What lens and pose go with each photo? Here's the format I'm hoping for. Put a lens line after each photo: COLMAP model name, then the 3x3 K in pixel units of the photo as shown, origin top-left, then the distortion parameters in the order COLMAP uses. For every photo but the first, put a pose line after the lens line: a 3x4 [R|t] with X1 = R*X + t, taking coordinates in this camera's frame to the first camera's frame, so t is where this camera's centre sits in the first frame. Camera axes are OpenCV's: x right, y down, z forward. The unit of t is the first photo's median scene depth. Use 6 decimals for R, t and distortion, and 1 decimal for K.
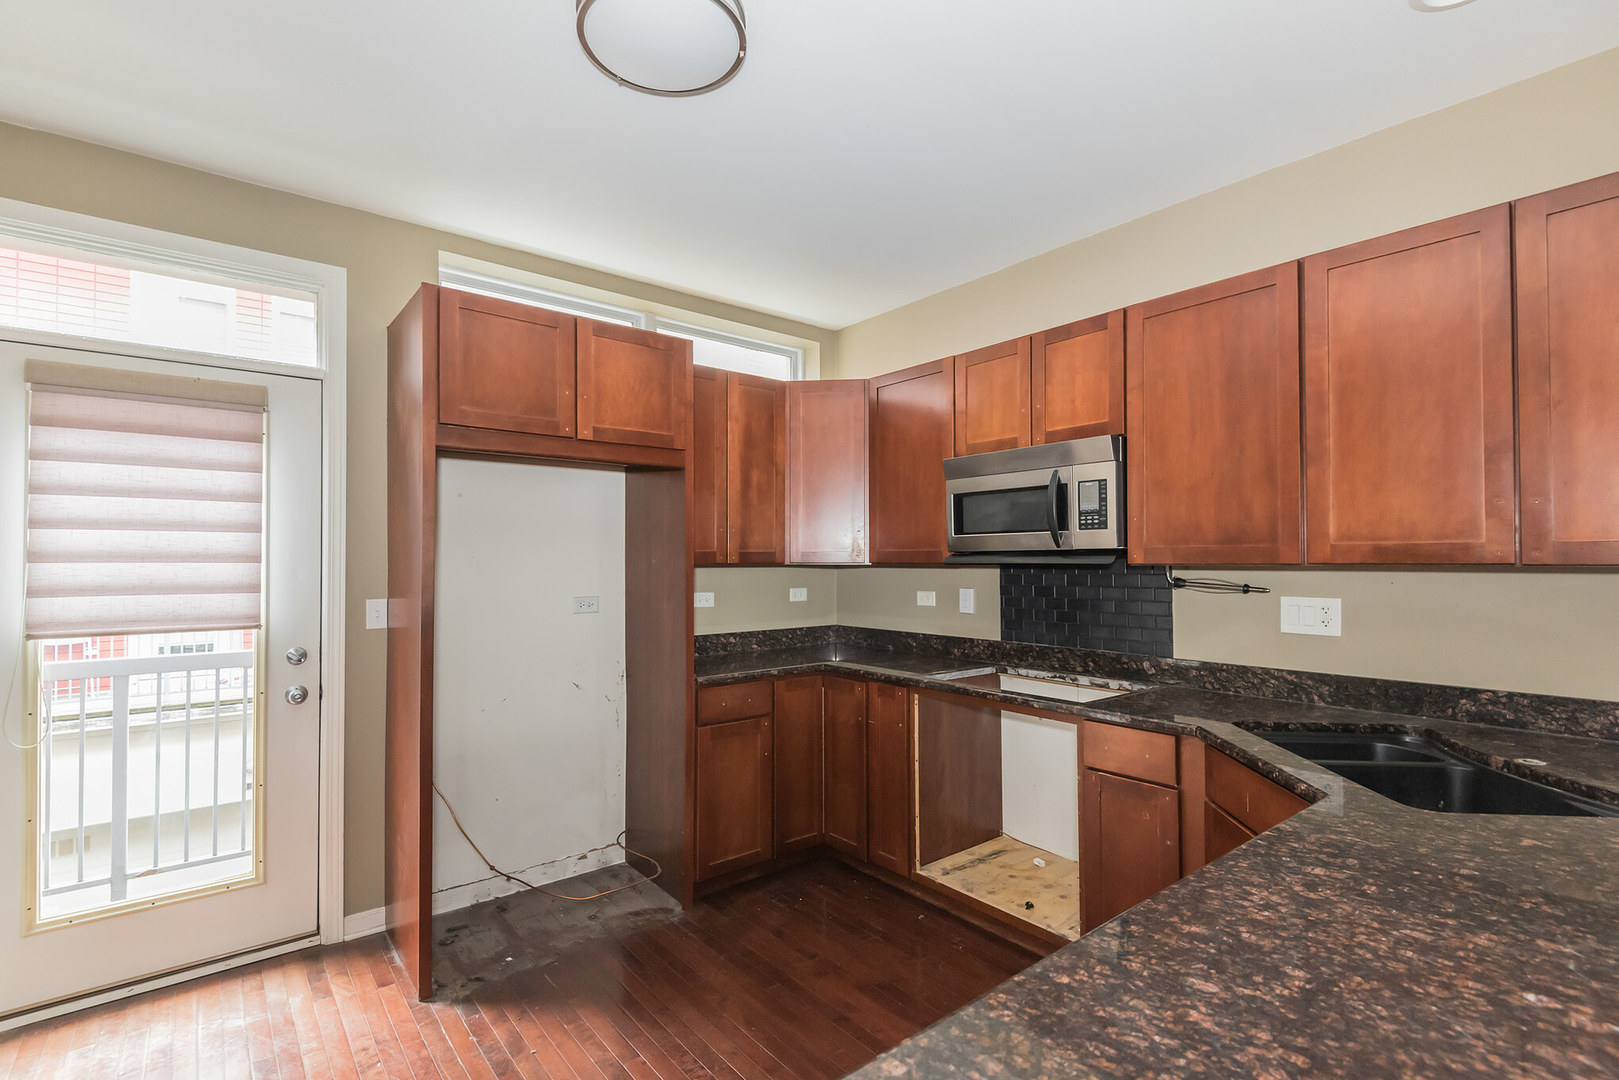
lens RADIAL K [[737.8, 0, 813.5], [0, 737.8, 551.5], [0, 0, 1]] dist [0.011669, -0.005637]
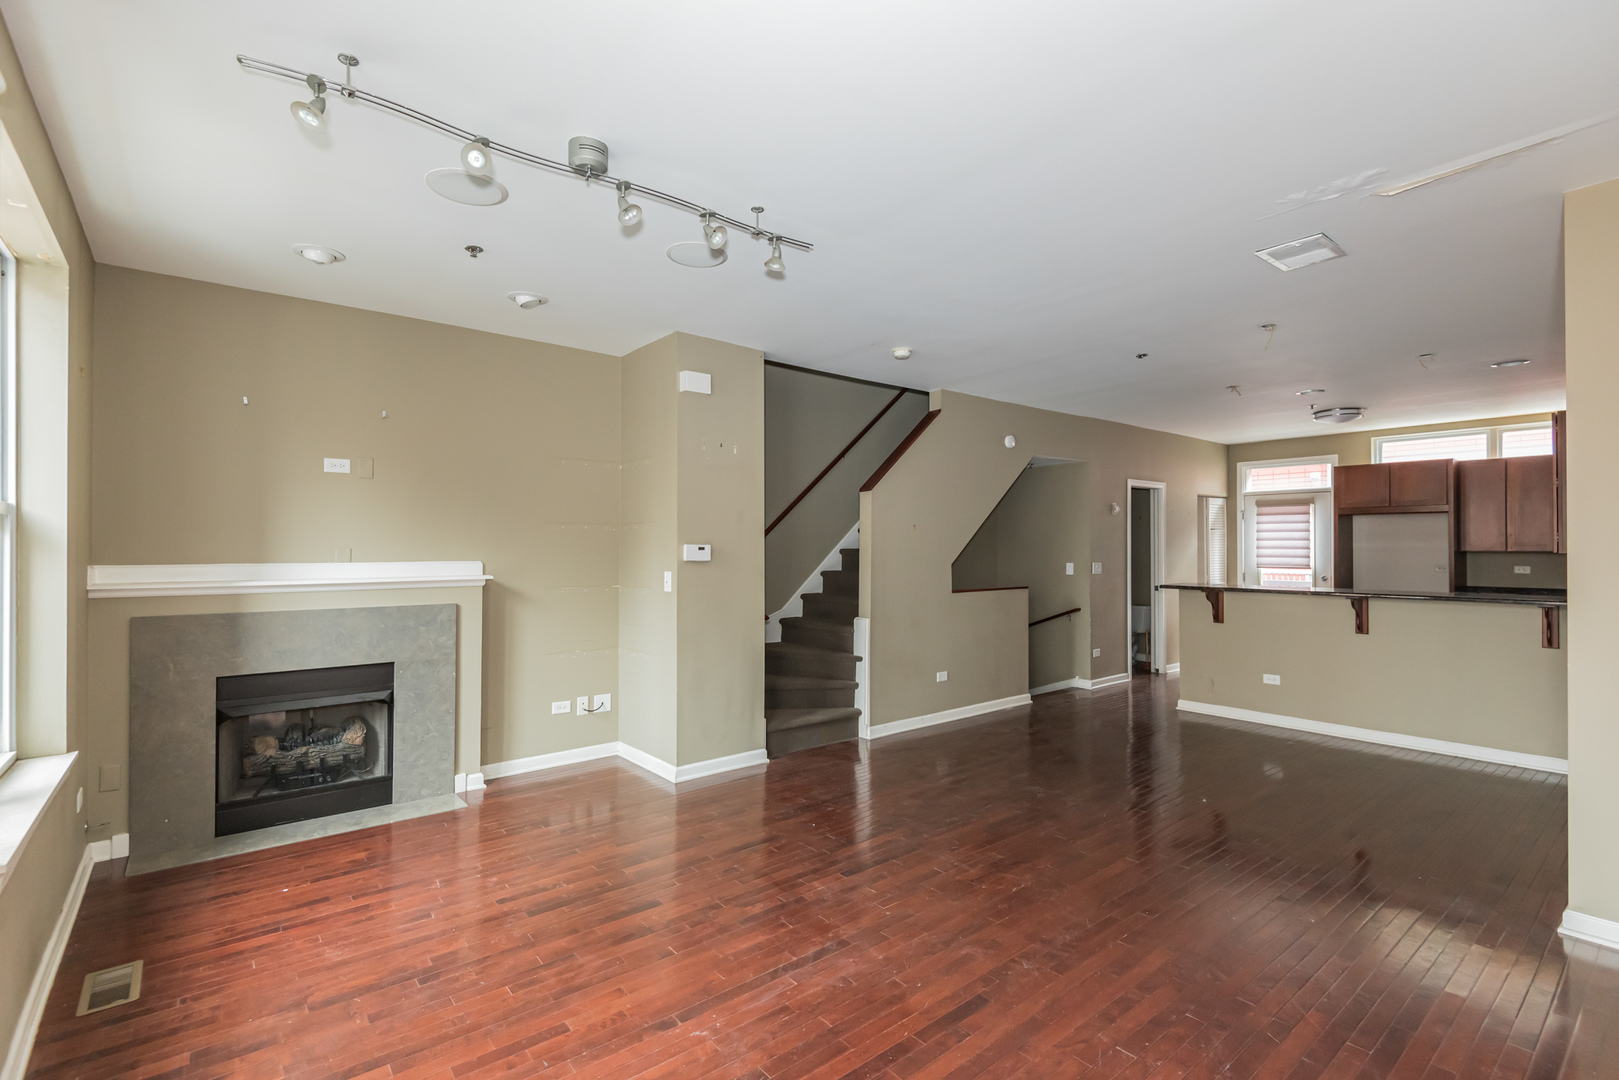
lens RADIAL K [[743.3, 0, 811.7], [0, 743.3, 539.3], [0, 0, 1]] dist [0.025622, -0.005611]
pose [[0.000447, -0.009651, -0.999953, 2.766120], [0.005143, 0.999940, -0.009649, -0.009548], [0.999987, -0.005138, 0.000497, -1.321682]]
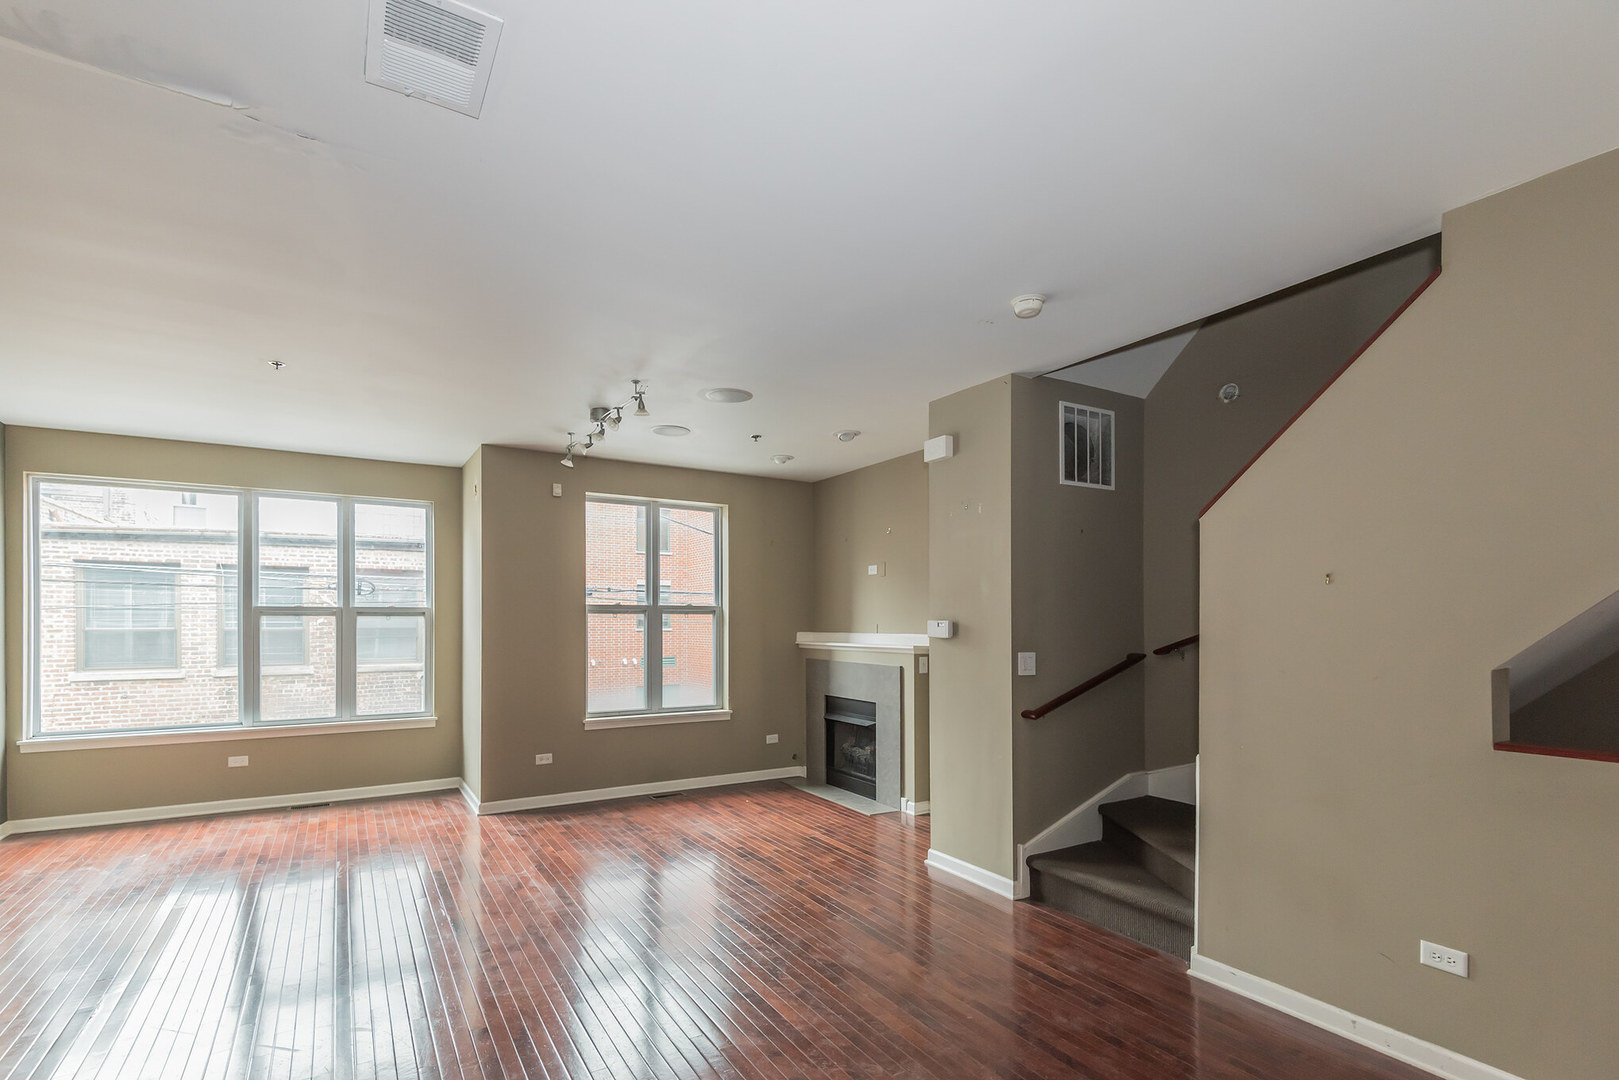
lens RADIAL K [[737.8, 0, 777.5], [0, 737.8, 626.6], [0, 0, 1]] dist [0.011669, -0.005637]
pose [[-0.988529, 0.005320, 0.150936, 1.024258], [0.005435, 0.999985, 0.000346, -0.006004], [-0.150932, 0.001163, -0.988543, 0.159125]]
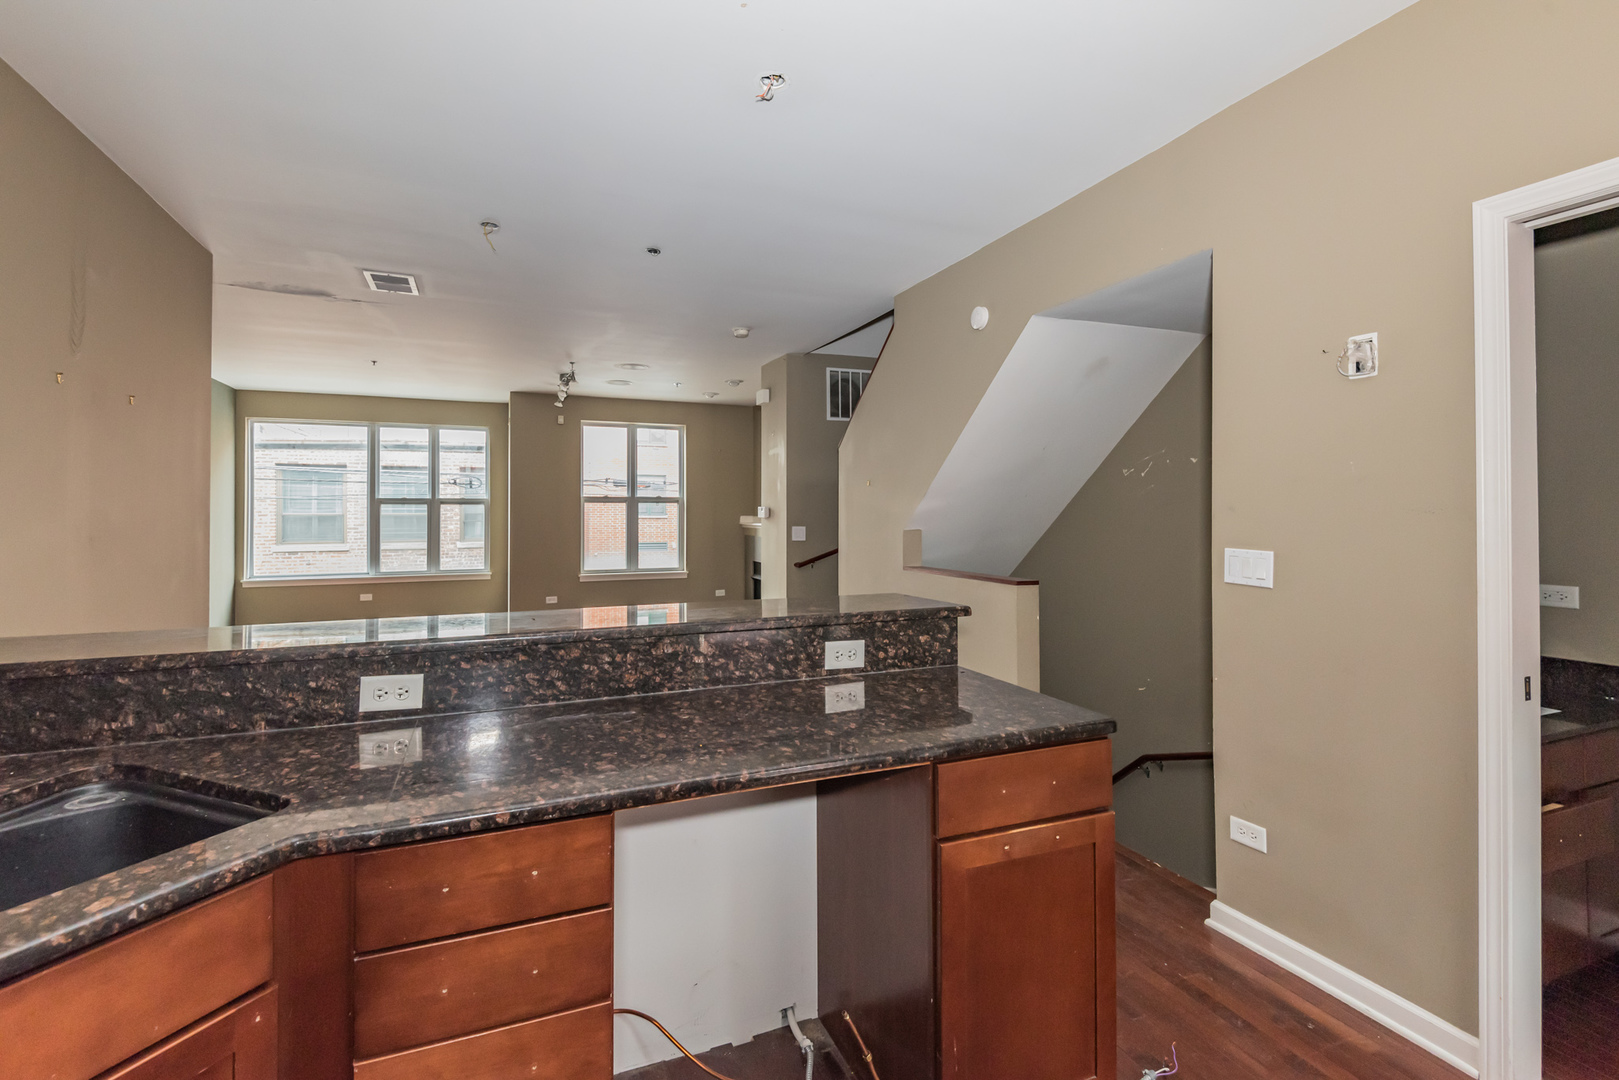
lens RADIAL K [[743.3, 0, 796.6], [0, 743.3, 507.3], [0, 0, 1]] dist [0.025622, -0.005611]
pose [[-0.952950, 0.006453, 0.303059, 0.012452], [0.003283, 0.999934, -0.010967, 0.013831], [-0.303110, -0.009456, -0.952909, 0.911725]]
